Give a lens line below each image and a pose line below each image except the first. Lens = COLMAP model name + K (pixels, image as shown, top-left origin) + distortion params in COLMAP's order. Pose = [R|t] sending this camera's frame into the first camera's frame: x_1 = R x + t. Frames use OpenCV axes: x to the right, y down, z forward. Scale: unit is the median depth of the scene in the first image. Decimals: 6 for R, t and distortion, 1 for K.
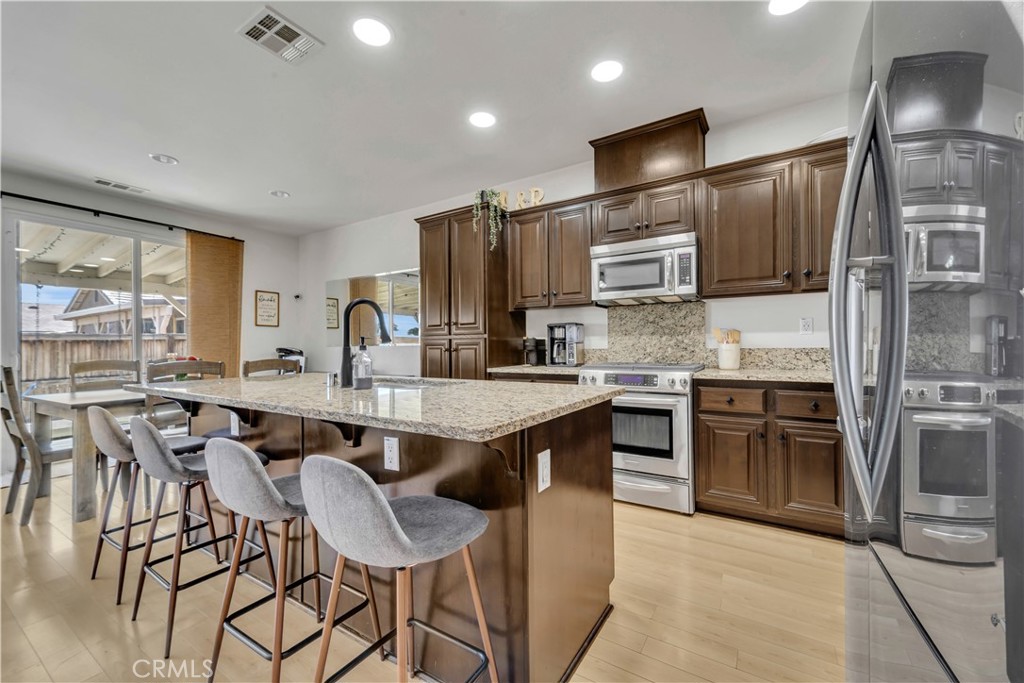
lens RADIAL K [[405.2, 0, 514.2], [0, 405.2, 344.8], [0, 0, 1]] dist [0.014527, -0.000343]
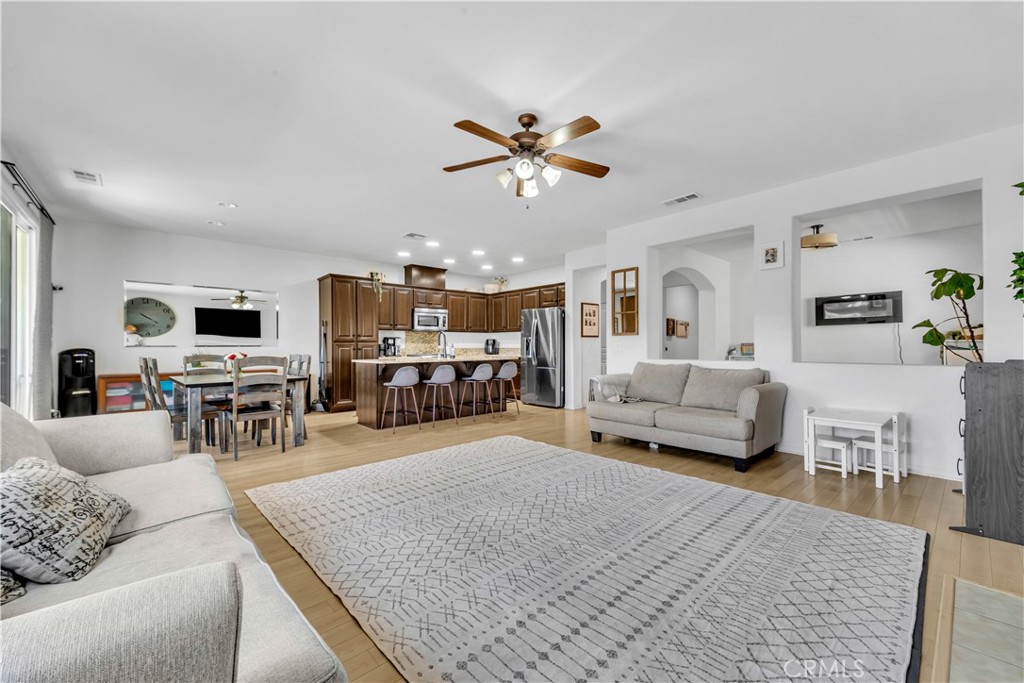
lens RADIAL K [[414.0, 0, 516.0], [0, 414.0, 343.4], [0, 0, 1]] dist [0.011308, -0.000181]
pose [[0.266232, 0.017042, 0.963758, -2.073985], [-0.000441, 0.999846, -0.017558, 0.023723], [-0.963909, 0.004249, 0.266199, -0.273734]]
